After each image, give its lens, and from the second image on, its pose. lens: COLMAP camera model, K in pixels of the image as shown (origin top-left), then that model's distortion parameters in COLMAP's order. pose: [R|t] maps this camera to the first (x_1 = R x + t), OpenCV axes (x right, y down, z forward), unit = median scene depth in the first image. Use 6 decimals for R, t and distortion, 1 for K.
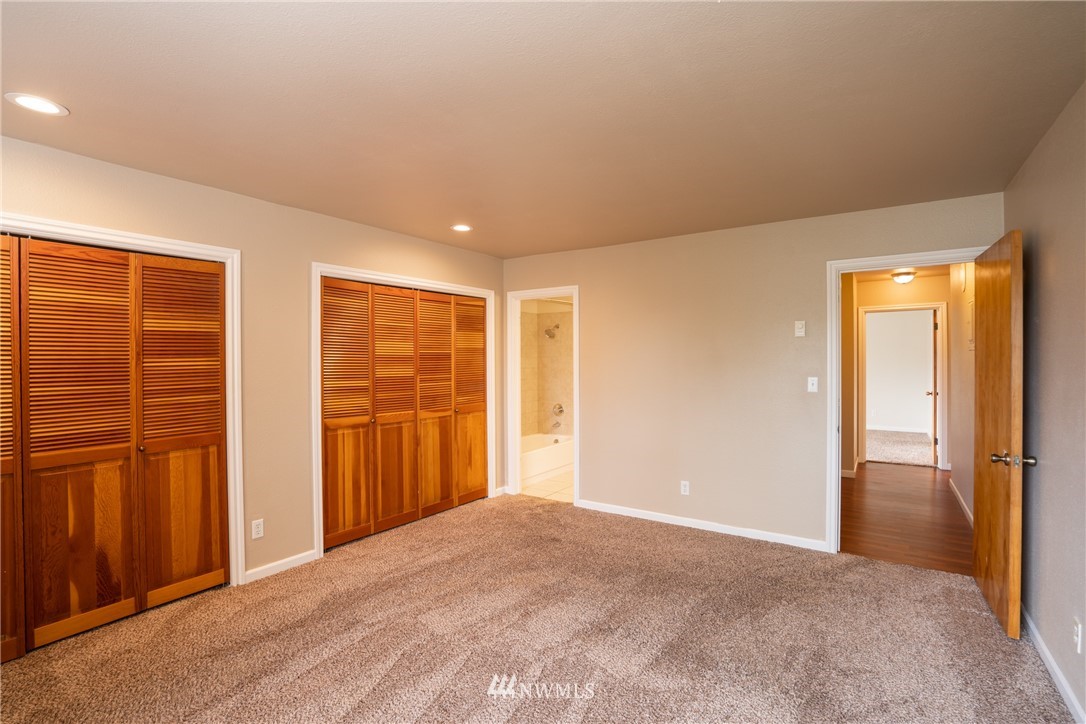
lens RADIAL K [[503.4, 0, 537.0], [0, 503.4, 363.8], [0, 0, 1]] dist [-0.052252, 0.018272]
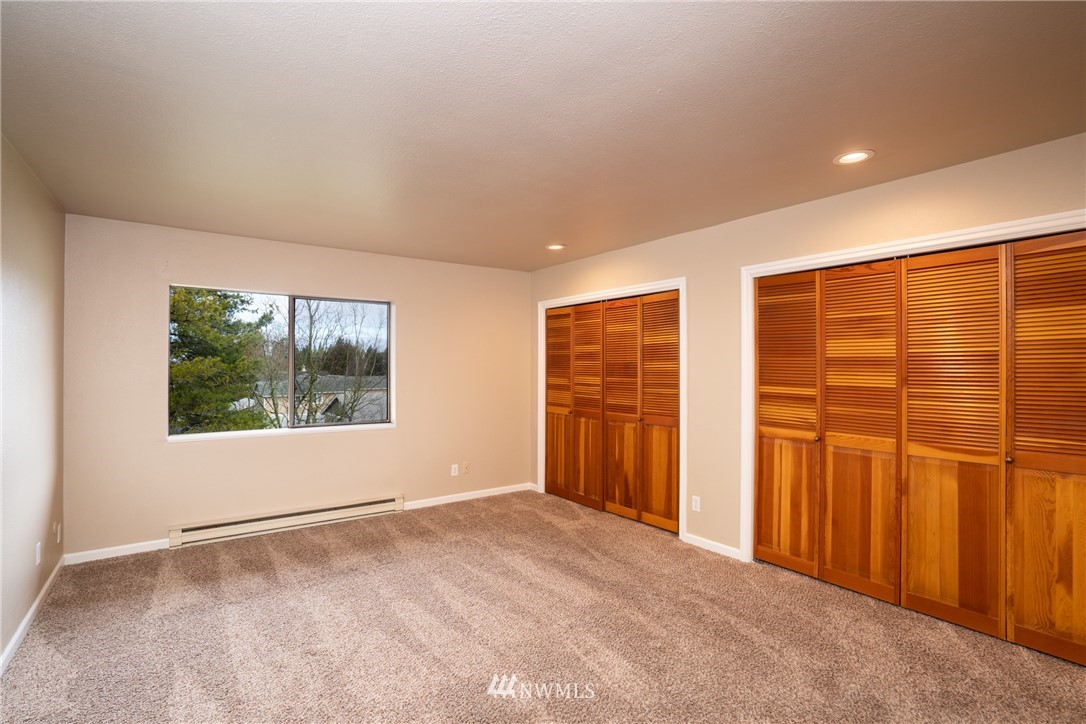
lens RADIAL K [[549.1, 0, 558.2], [0, 549.1, 365.1], [0, 0, 1]] dist [-0.028960, 0.023979]
pose [[-0.320478, 0.007157, -0.947229, 0.699188], [-0.004766, 0.999947, 0.009167, -0.012607], [0.947244, 0.007453, -0.320426, 0.959223]]
